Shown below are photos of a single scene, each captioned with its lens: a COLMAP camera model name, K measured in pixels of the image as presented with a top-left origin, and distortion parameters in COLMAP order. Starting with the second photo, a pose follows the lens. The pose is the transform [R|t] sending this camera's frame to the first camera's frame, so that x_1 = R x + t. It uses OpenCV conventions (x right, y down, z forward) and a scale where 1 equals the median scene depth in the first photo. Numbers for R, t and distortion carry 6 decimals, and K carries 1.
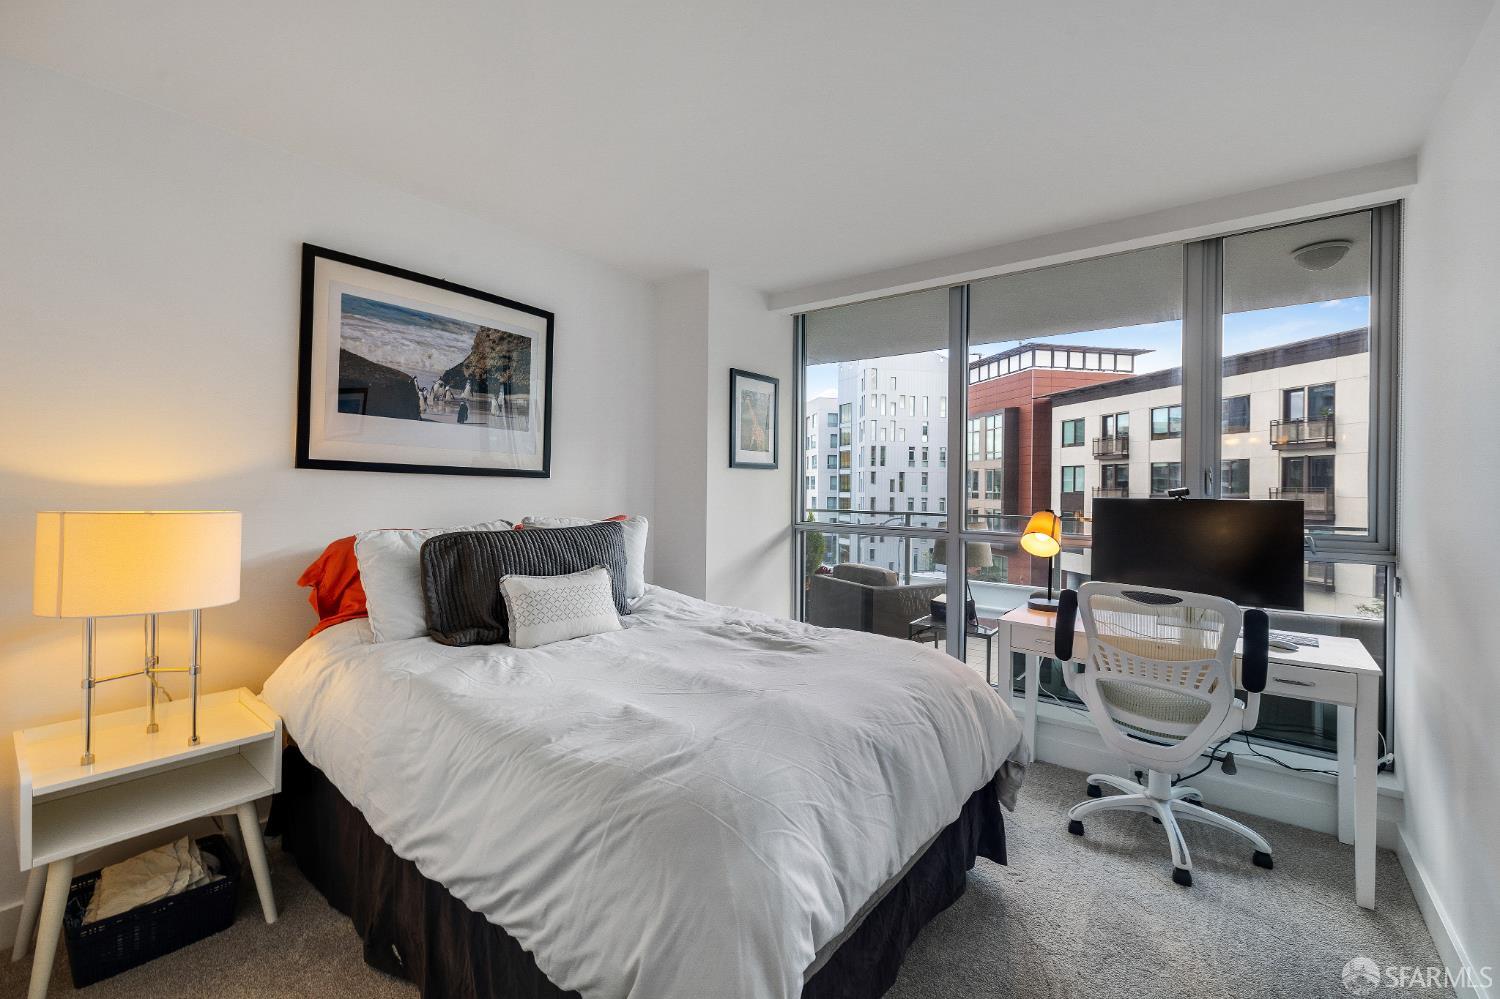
lens RADIAL K [[637.4, 0, 749.2], [0, 637.4, 487.7], [0, 0, 1]] dist [-0.000070, 0.000617]
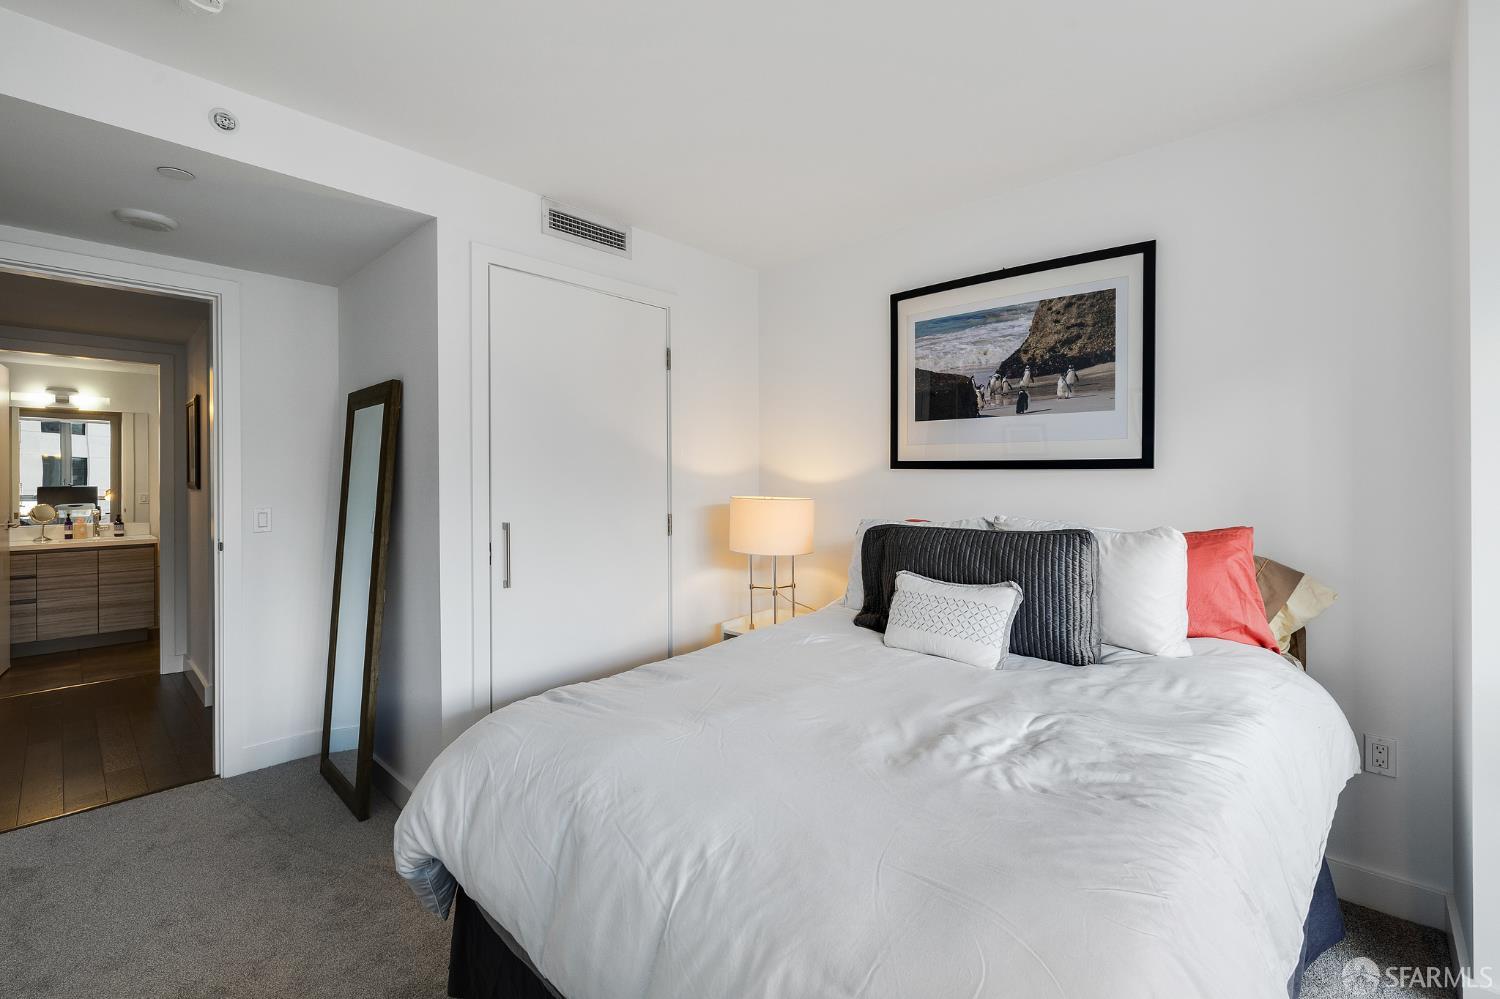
lens RADIAL K [[637.4, 0, 749.2], [0, 637.4, 487.7], [0, 0, 1]] dist [-0.000070, 0.000617]
pose [[-0.090169, 0.002059, -0.995924, 0.465258], [0.004203, 0.999990, 0.001686, 0.003609], [0.995918, -0.004034, -0.090177, 0.623246]]
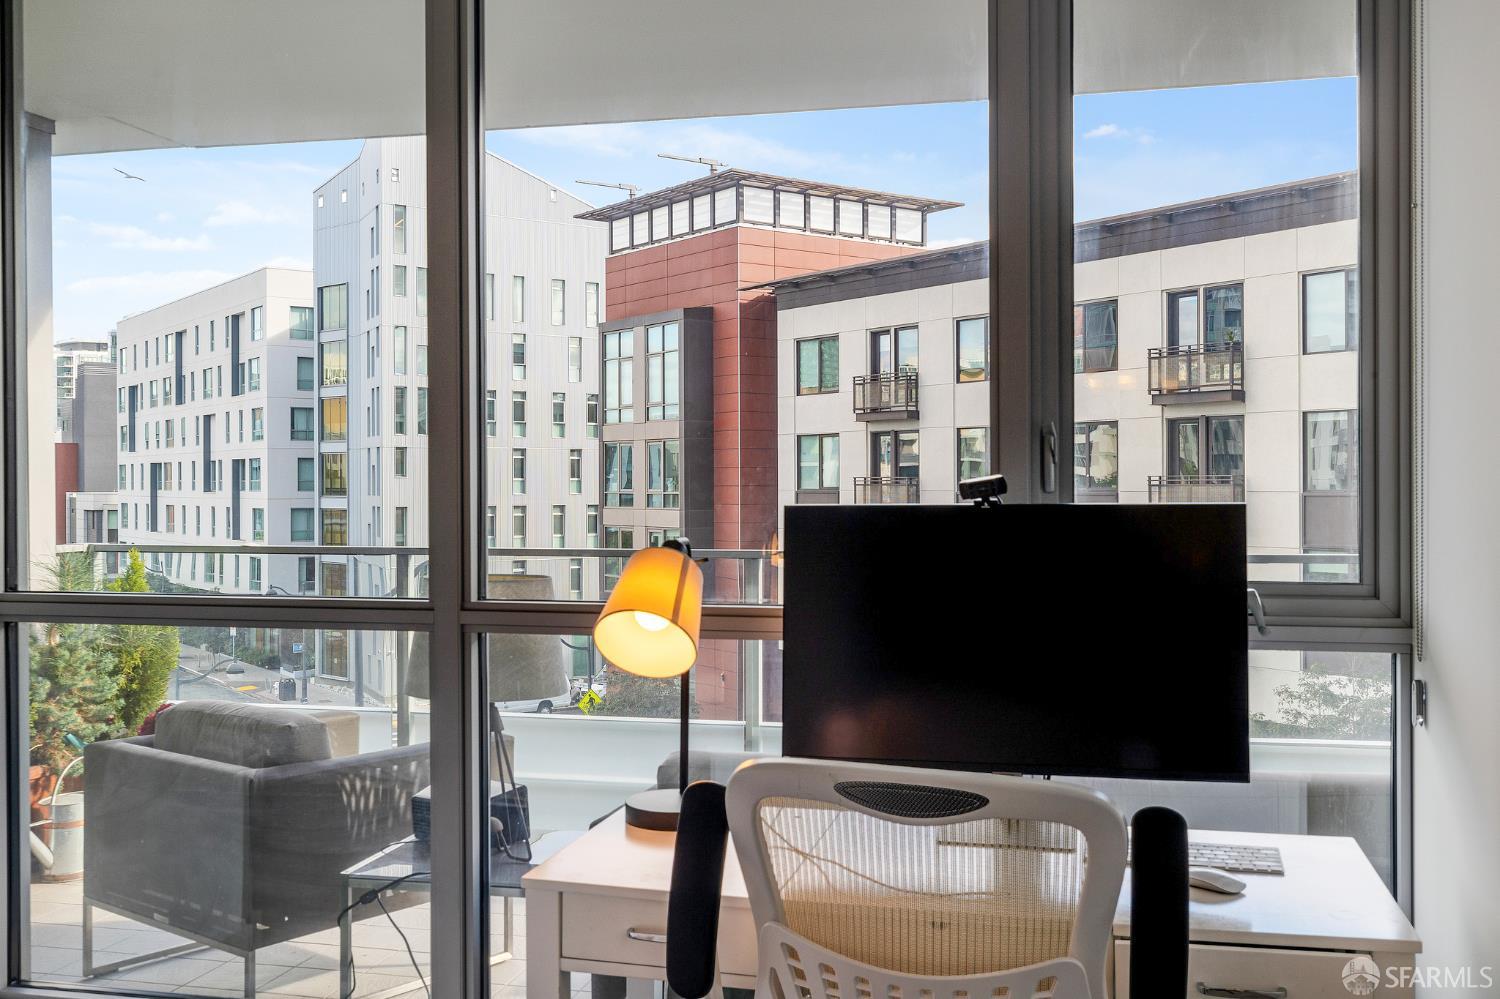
lens RADIAL K [[1463.7, 0, 752.1], [0, 1463.7, 494.8], [0, 0, 1]] dist [0.007145, -0.009474]
pose [[0.912341, -0.014278, 0.409181, 0.173338], [0.011329, 0.999889, 0.009630, 0.001916], [-0.409273, -0.004150, 0.912402, 0.237582]]
